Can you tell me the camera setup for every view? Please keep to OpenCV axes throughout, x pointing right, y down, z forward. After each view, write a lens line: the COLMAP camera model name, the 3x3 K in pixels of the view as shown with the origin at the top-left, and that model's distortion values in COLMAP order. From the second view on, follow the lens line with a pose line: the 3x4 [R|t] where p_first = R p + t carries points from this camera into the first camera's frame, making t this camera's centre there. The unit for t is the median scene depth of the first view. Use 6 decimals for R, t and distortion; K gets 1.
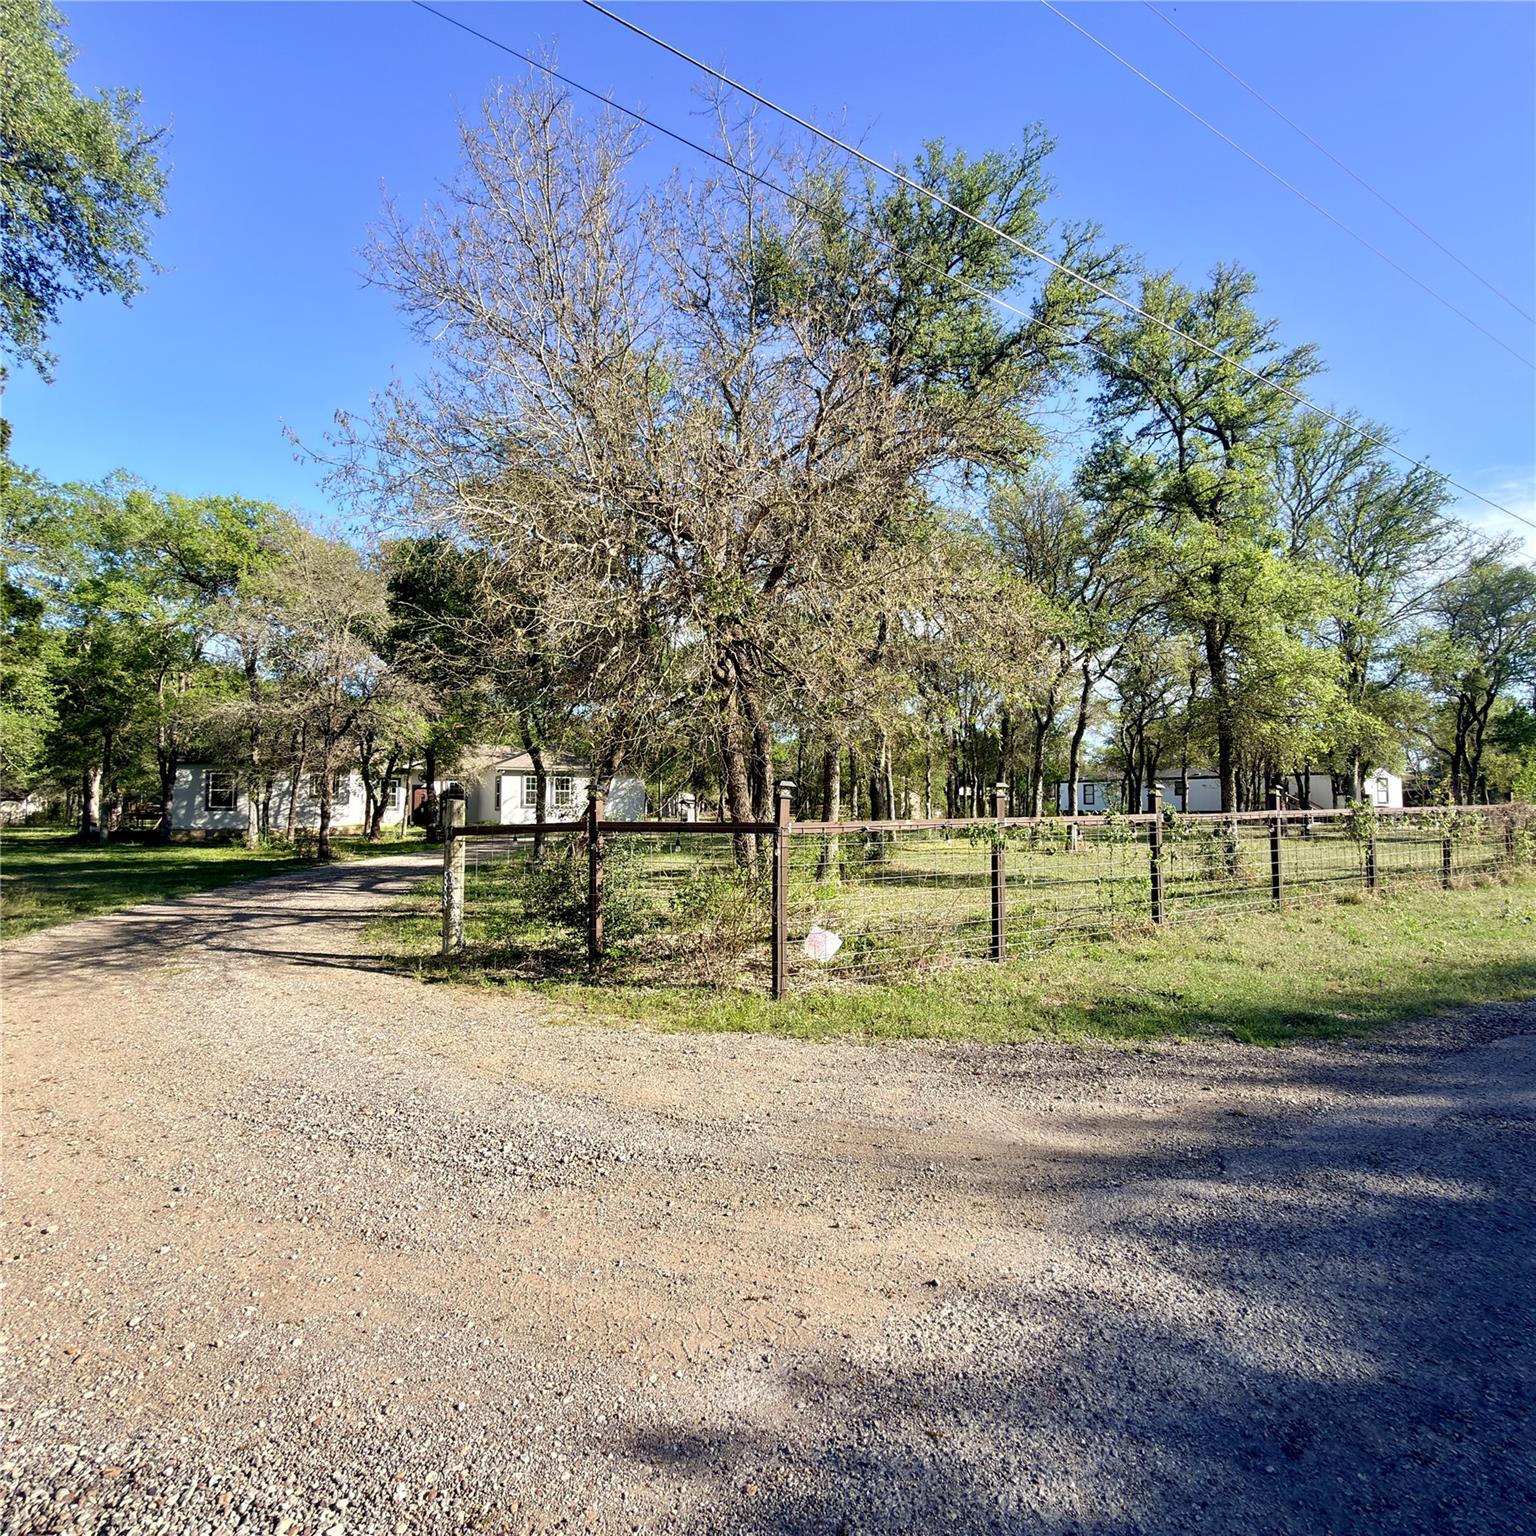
lens RADIAL K [[813.6, 0, 769.8], [0, 813.6, 776.1], [0, 0, 1]] dist [0.001544, -0.002672]
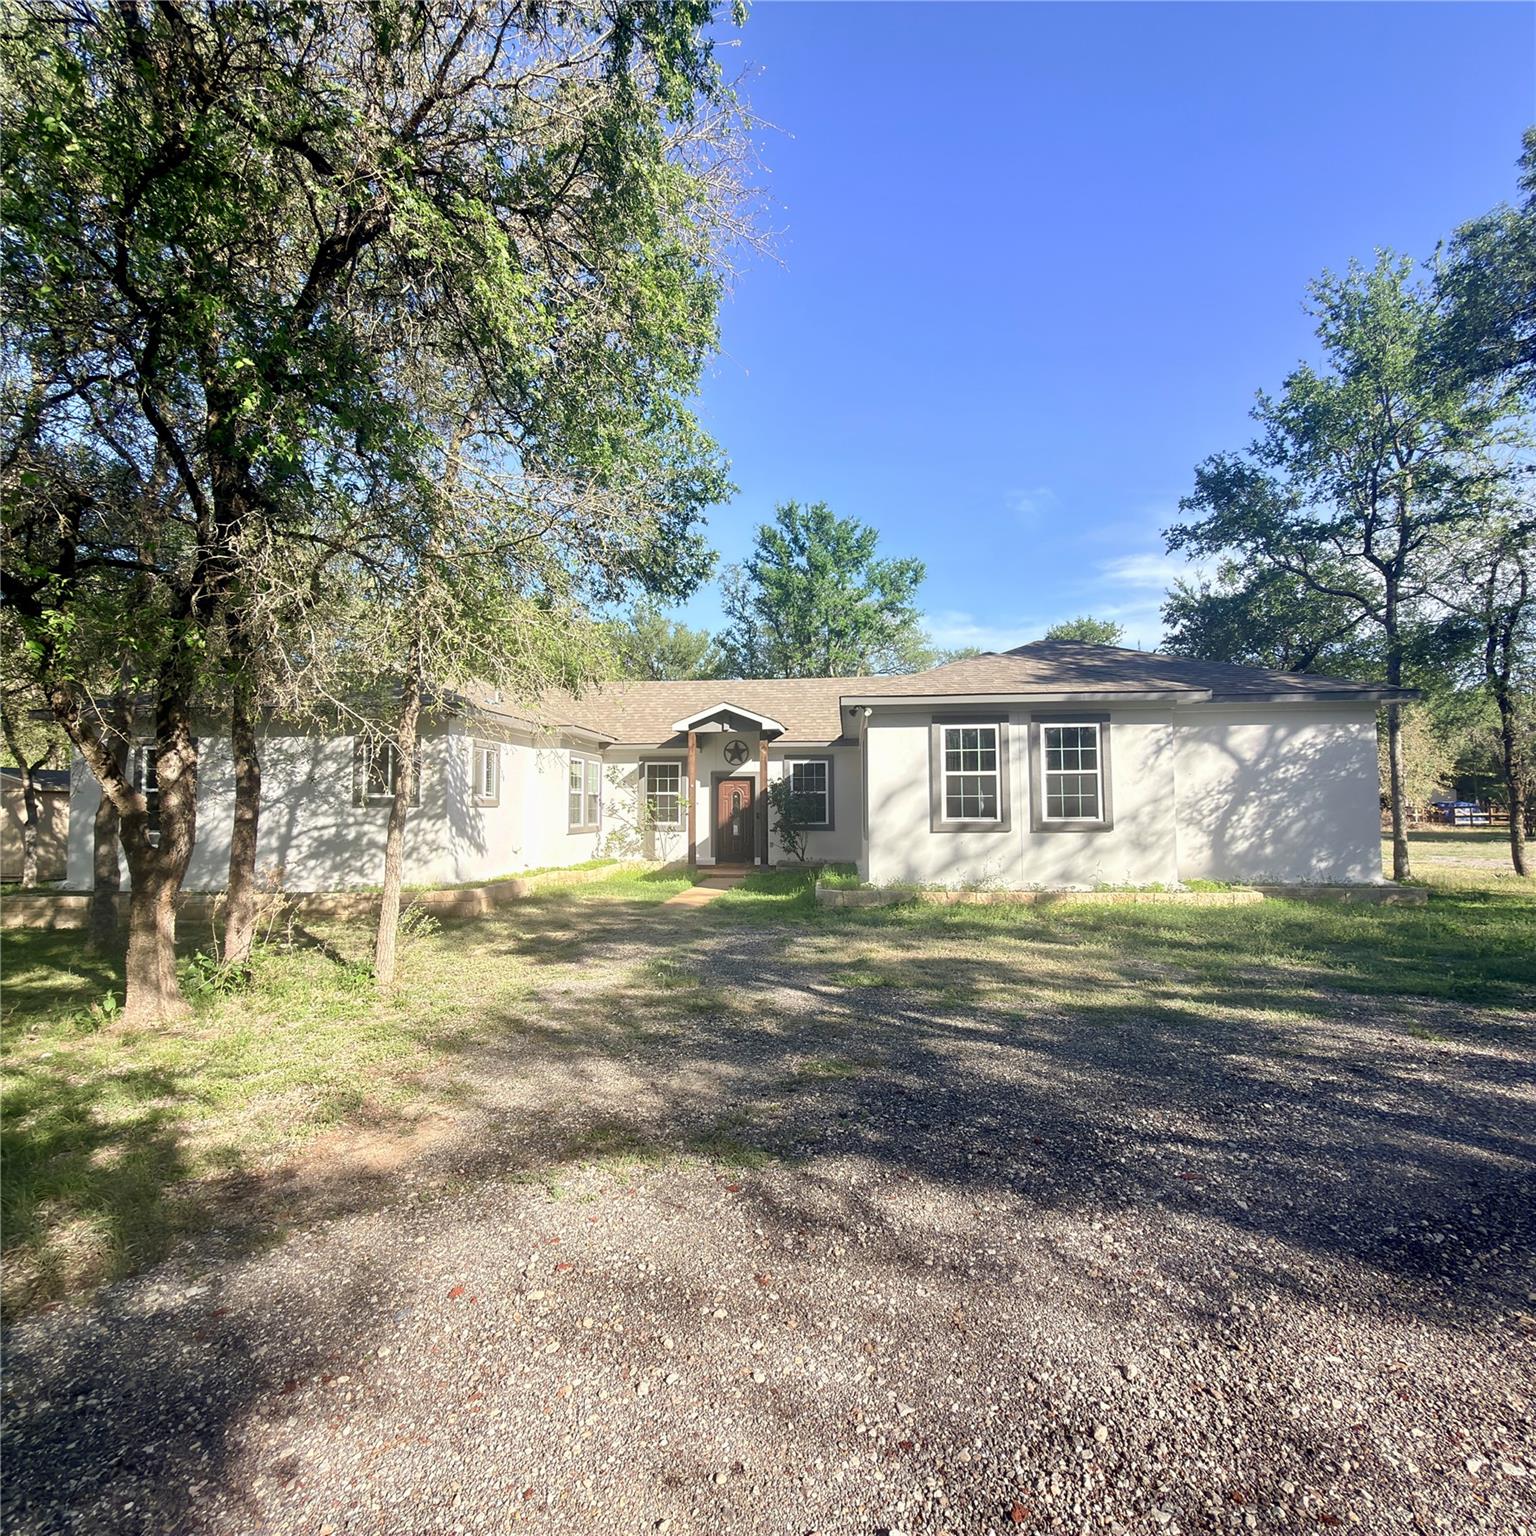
lens RADIAL K [[810.8, 0, 777.0], [0, 810.8, 765.4], [0, 0, 1]] dist [0.005273, 0.000151]
pose [[0.770900, -0.041996, -0.635571, -0.660322], [0.026823, 0.999079, -0.033481, 0.100496], [0.636391, 0.008763, 0.771316, 3.091452]]
